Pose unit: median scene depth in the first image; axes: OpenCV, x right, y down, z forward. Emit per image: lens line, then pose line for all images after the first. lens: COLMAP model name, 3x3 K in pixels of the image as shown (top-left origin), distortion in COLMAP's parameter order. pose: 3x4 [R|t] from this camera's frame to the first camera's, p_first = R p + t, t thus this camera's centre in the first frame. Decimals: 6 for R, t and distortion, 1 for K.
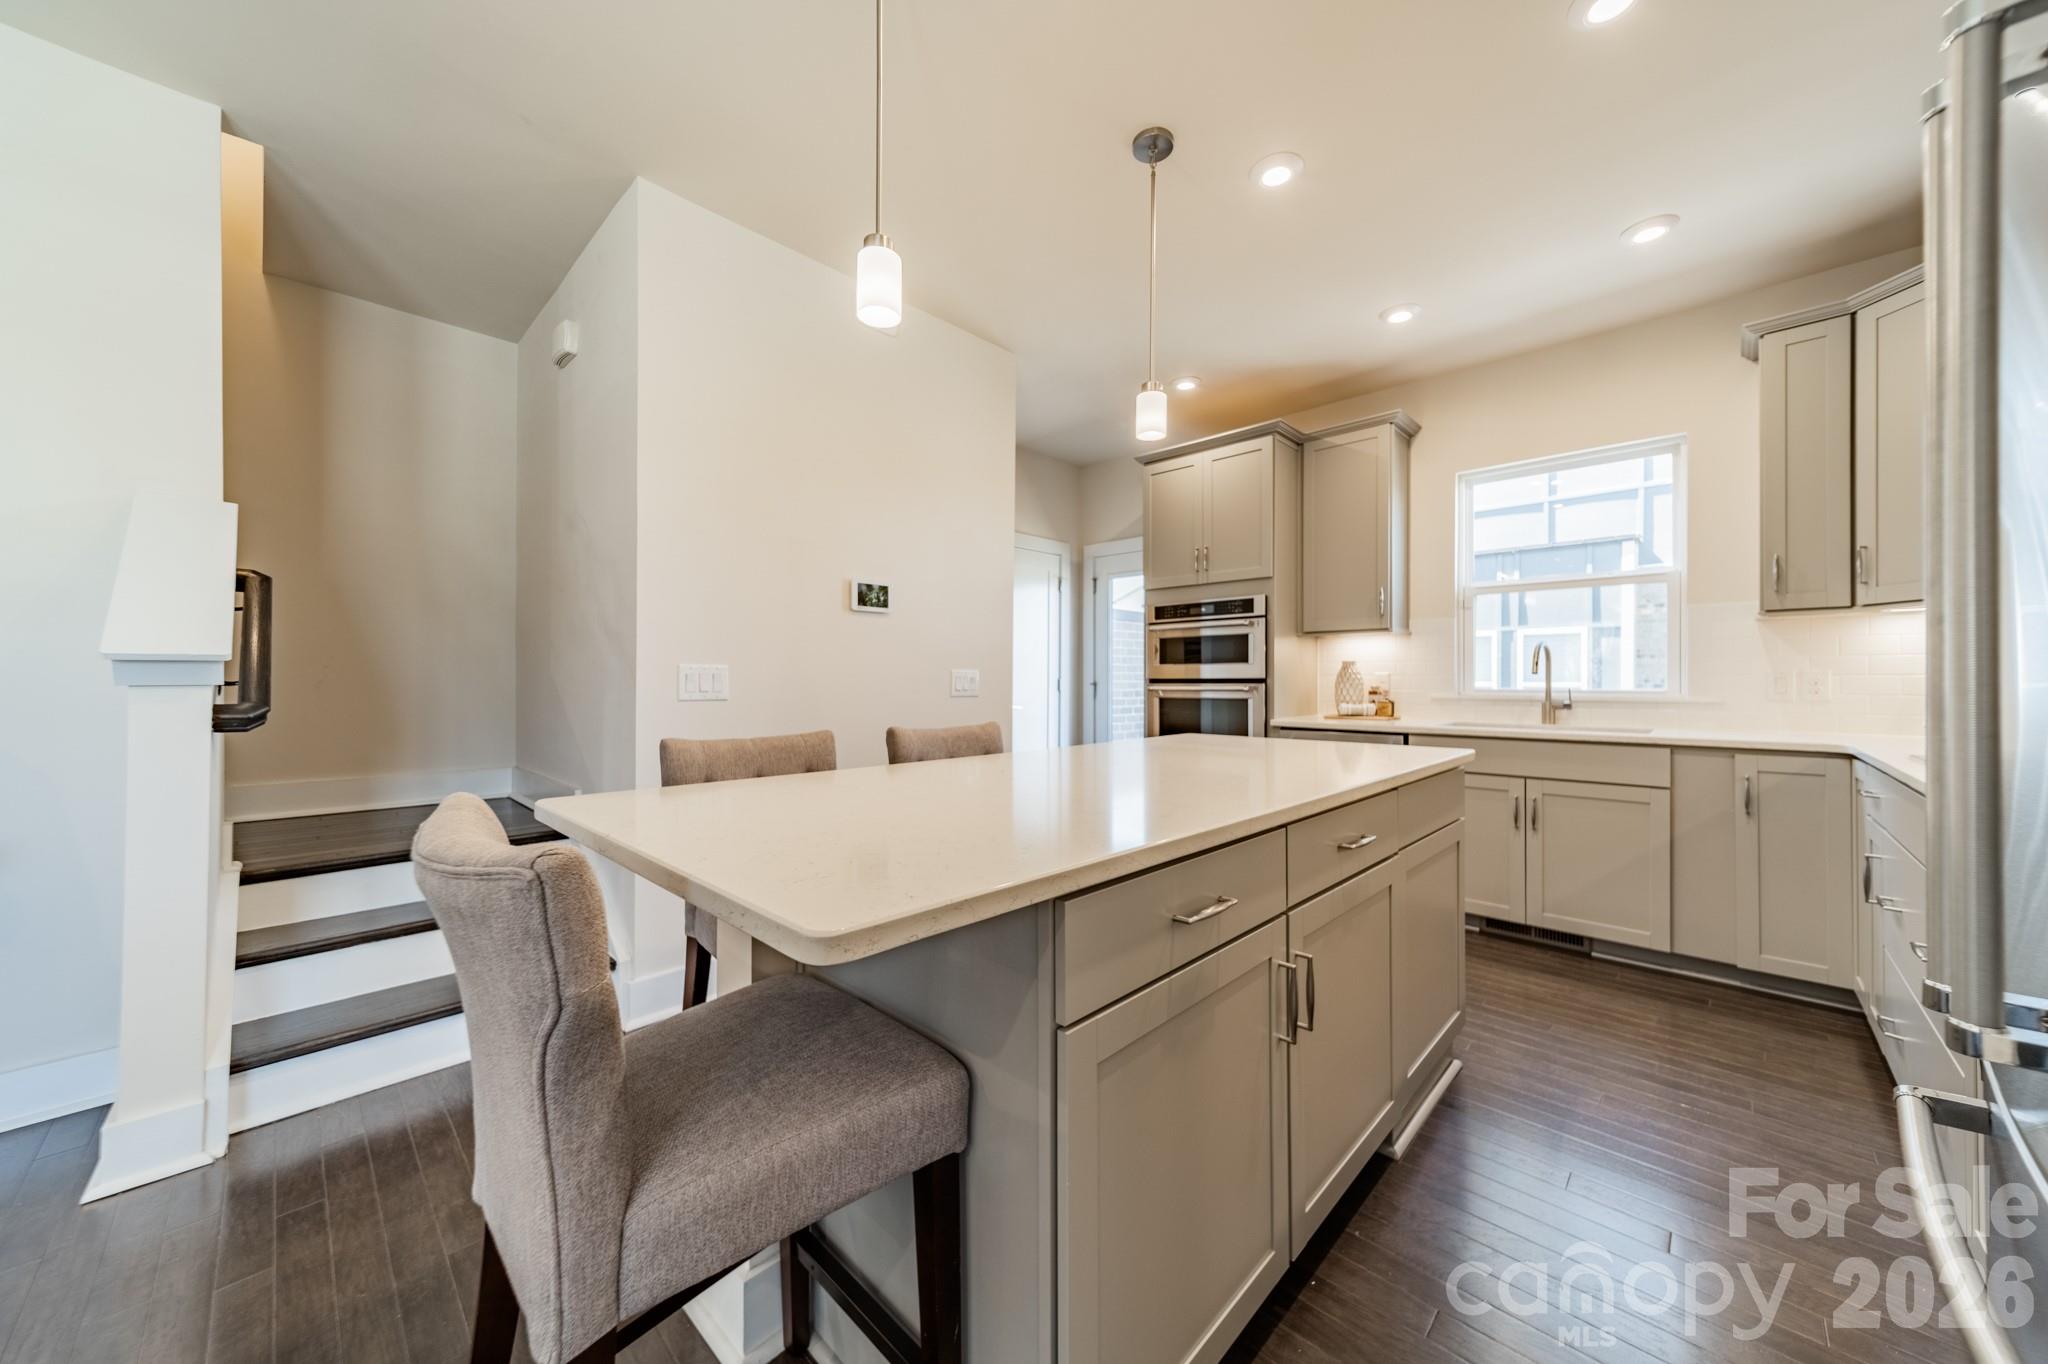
lens RADIAL K [[716.5, 0, 1027.5], [0, 716.5, 679.8], [0, 0, 1]] dist [0.005023, 0.000560]
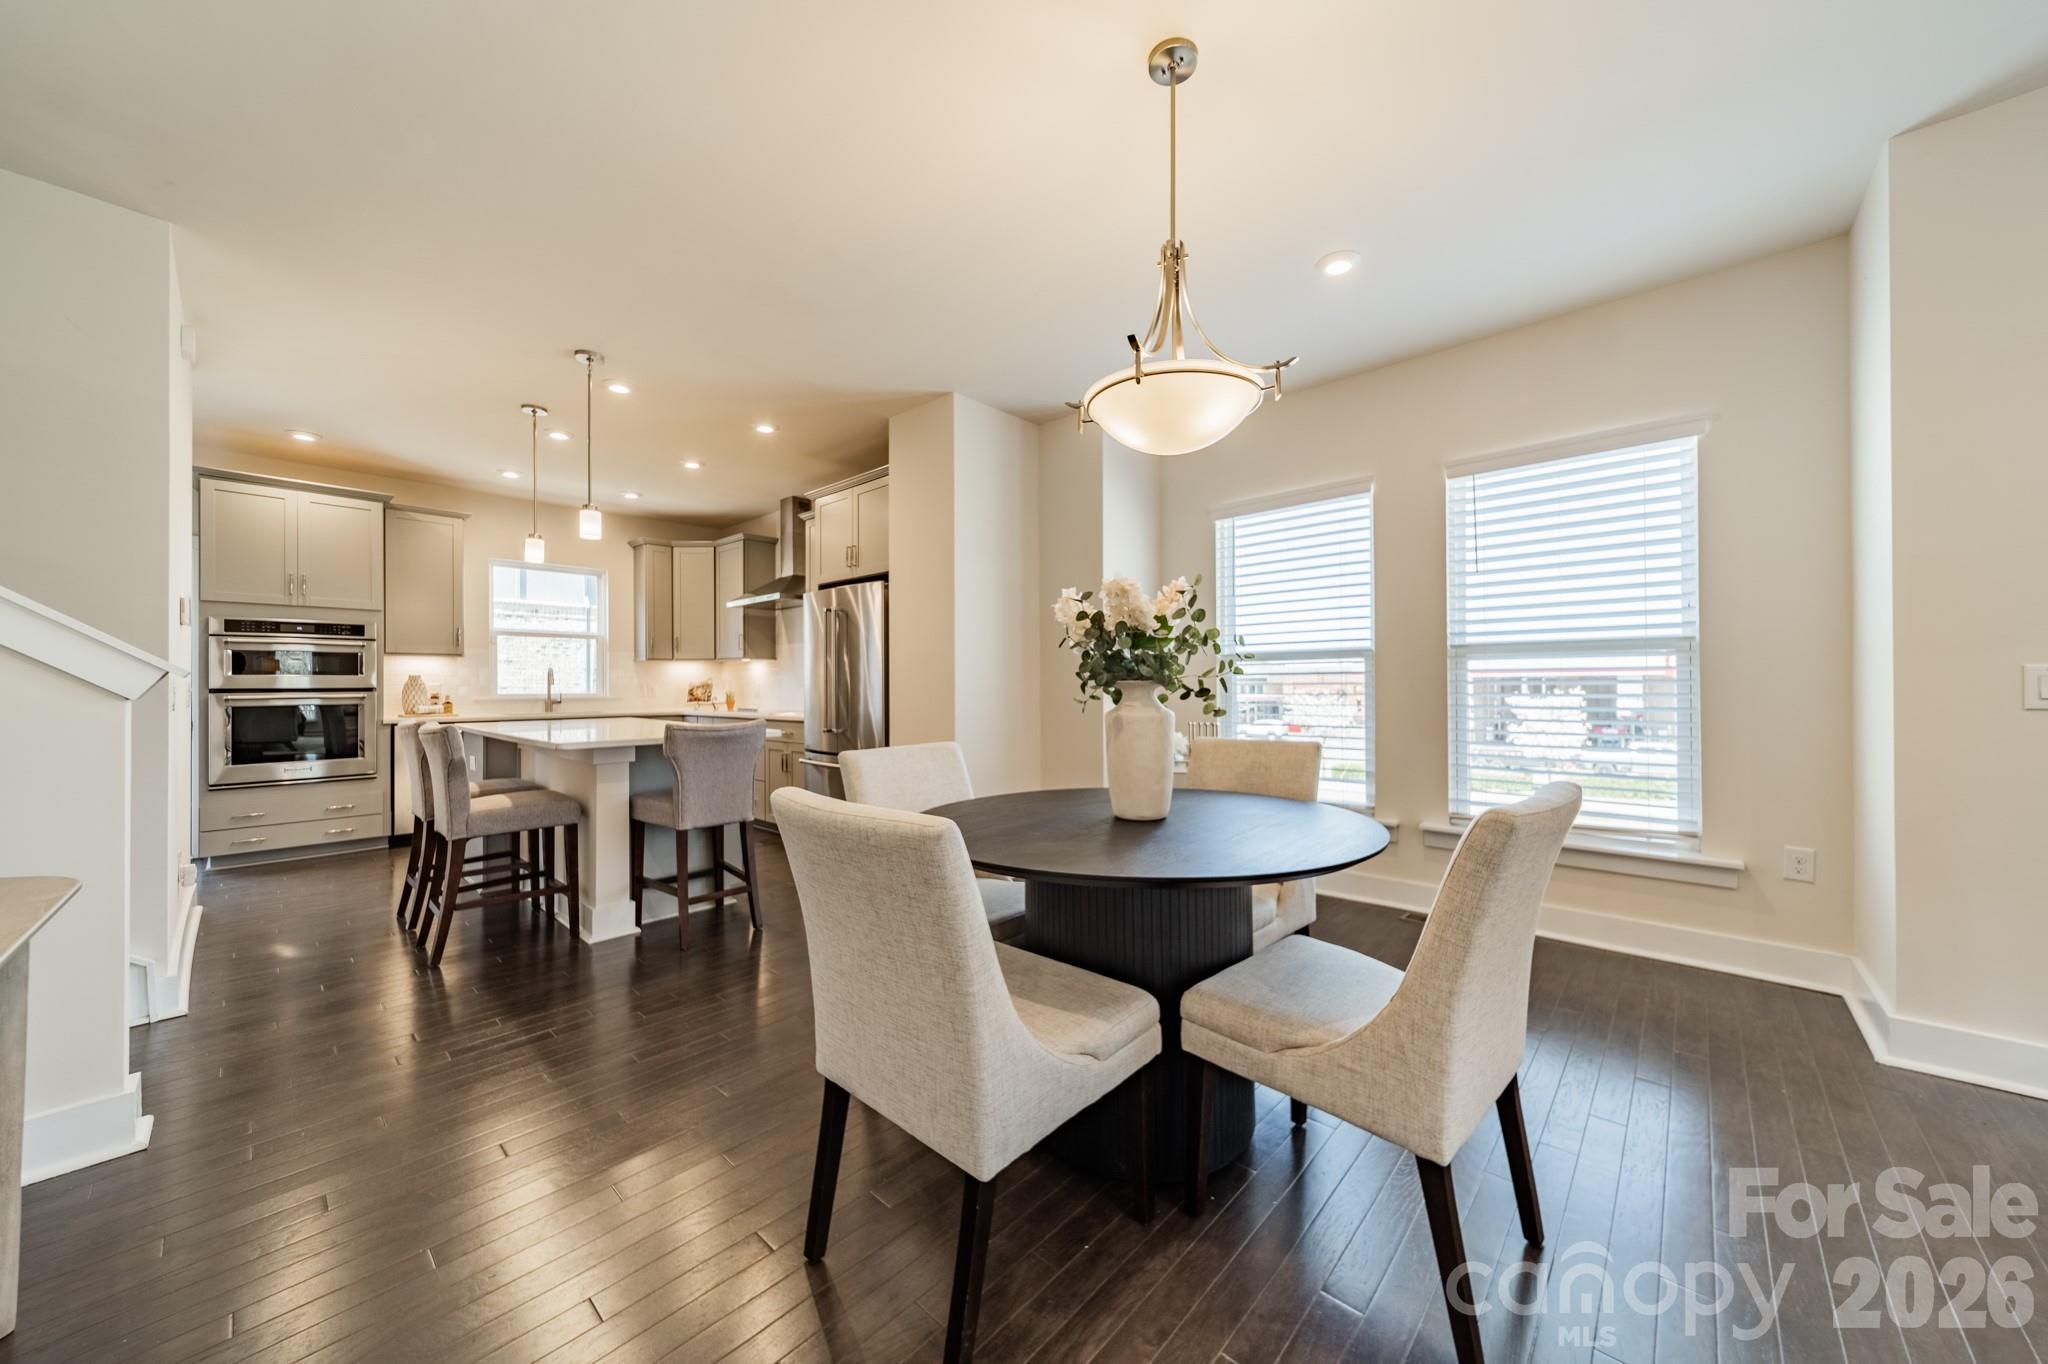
lens RADIAL K [[716.5, 0, 1035.3], [0, 716.5, 682.4], [0, 0, 1]] dist [0.005023, 0.000560]
pose [[-0.031465, 0.002880, 0.999501, -1.140880], [0.001212, 0.999995, -0.002843, -0.007378], [-0.999504, 0.001122, -0.031468, -0.173690]]
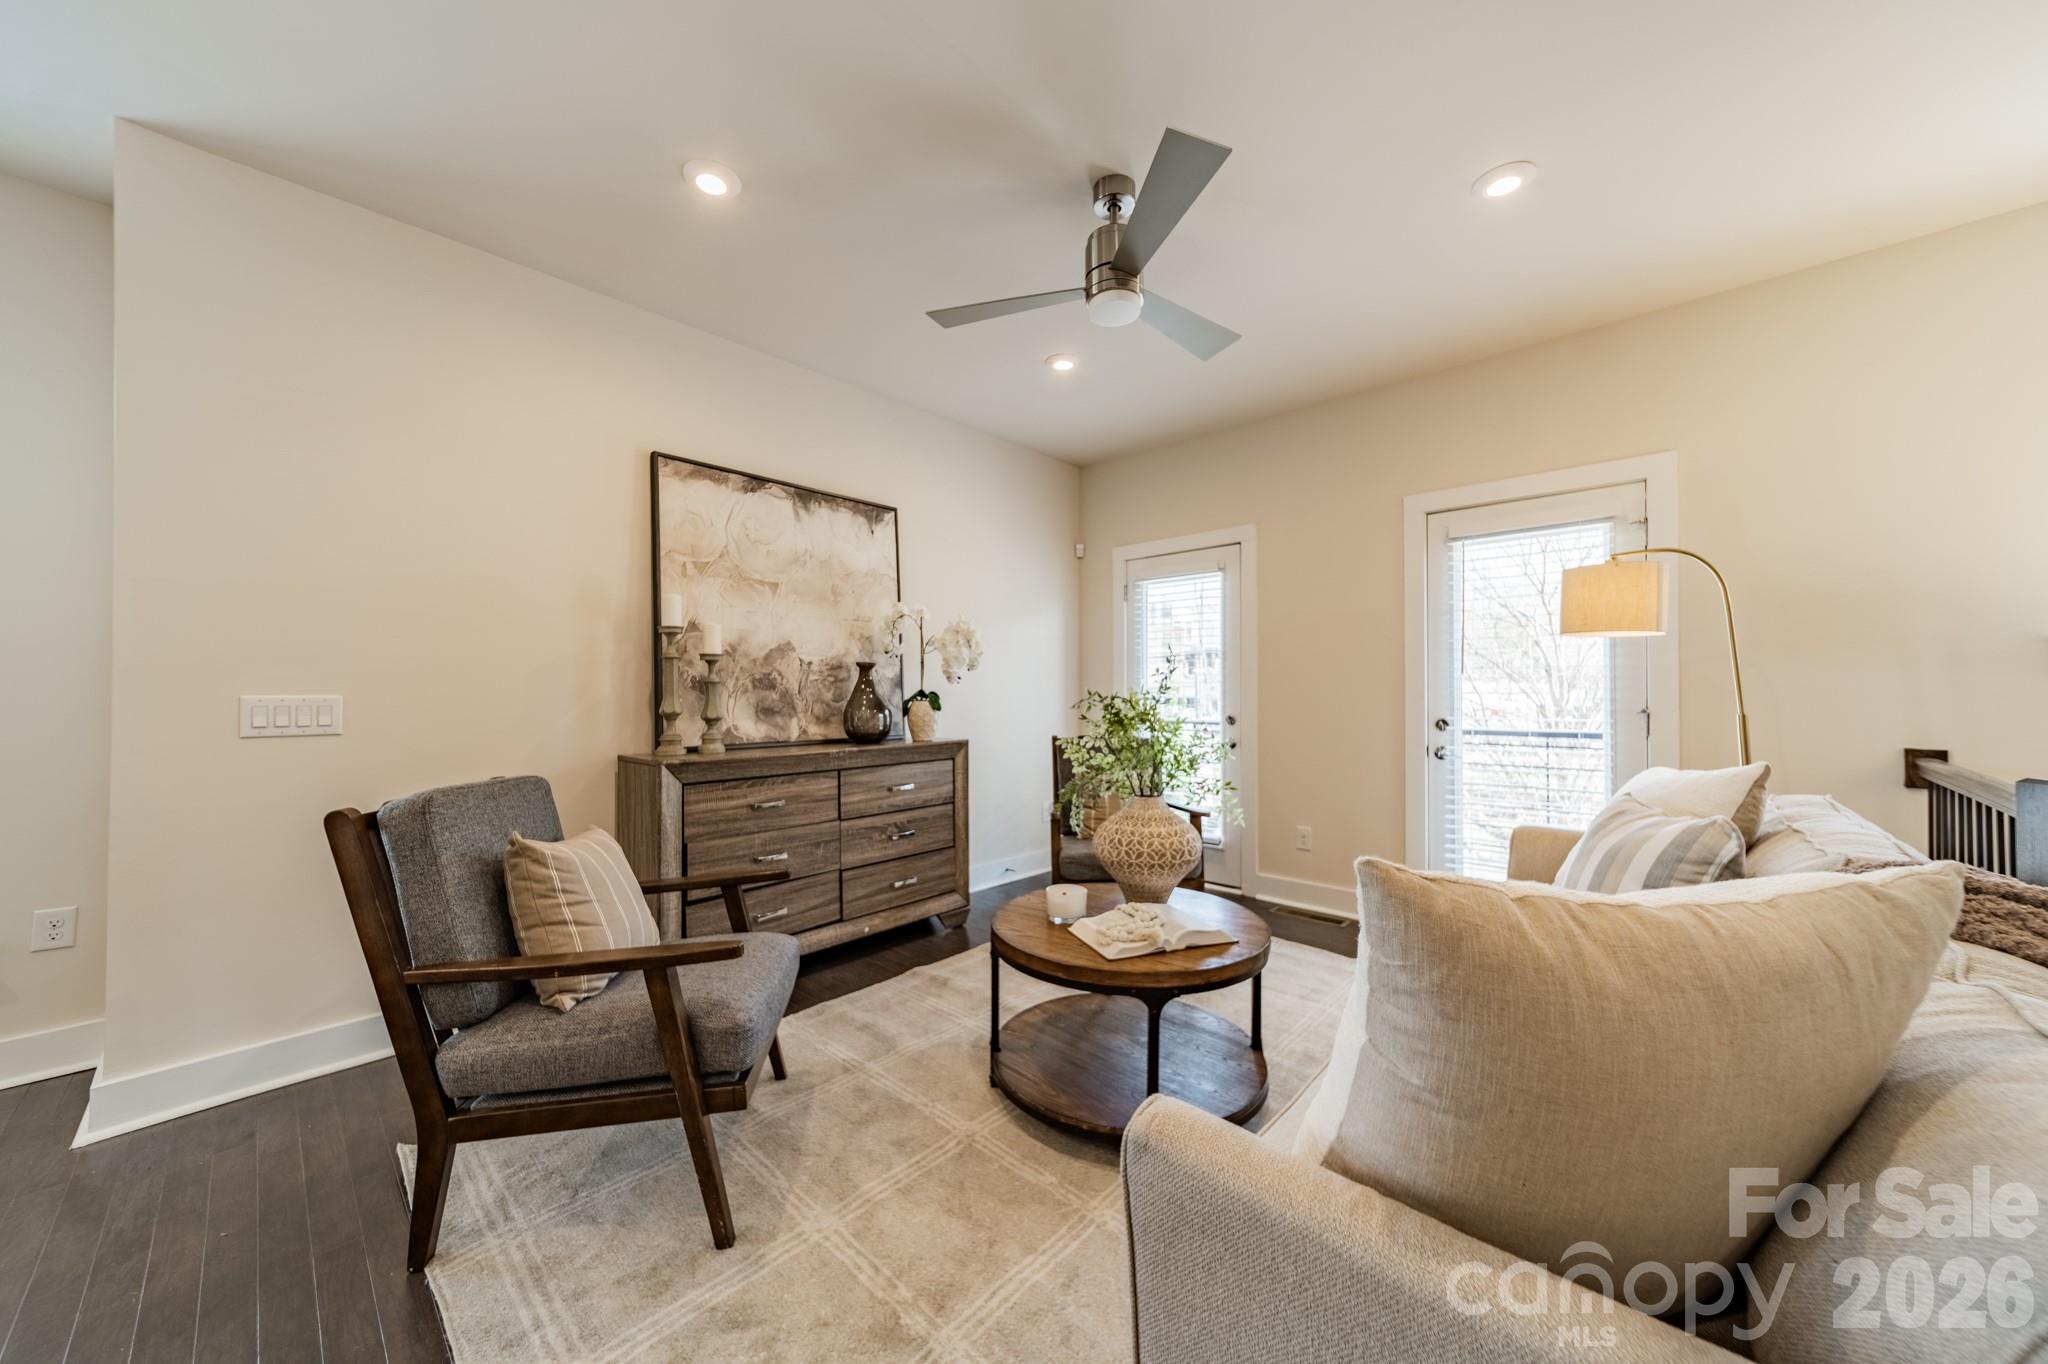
lens RADIAL K [[716.5, 0, 1025.2], [0, 716.5, 686.1], [0, 0, 1]] dist [0.005023, 0.000560]
pose [[-0.999839, -0.002779, -0.017723, -1.245735], [-0.002569, 0.999926, -0.011908, -0.025213], [0.017755, -0.011860, -0.999772, -0.353926]]
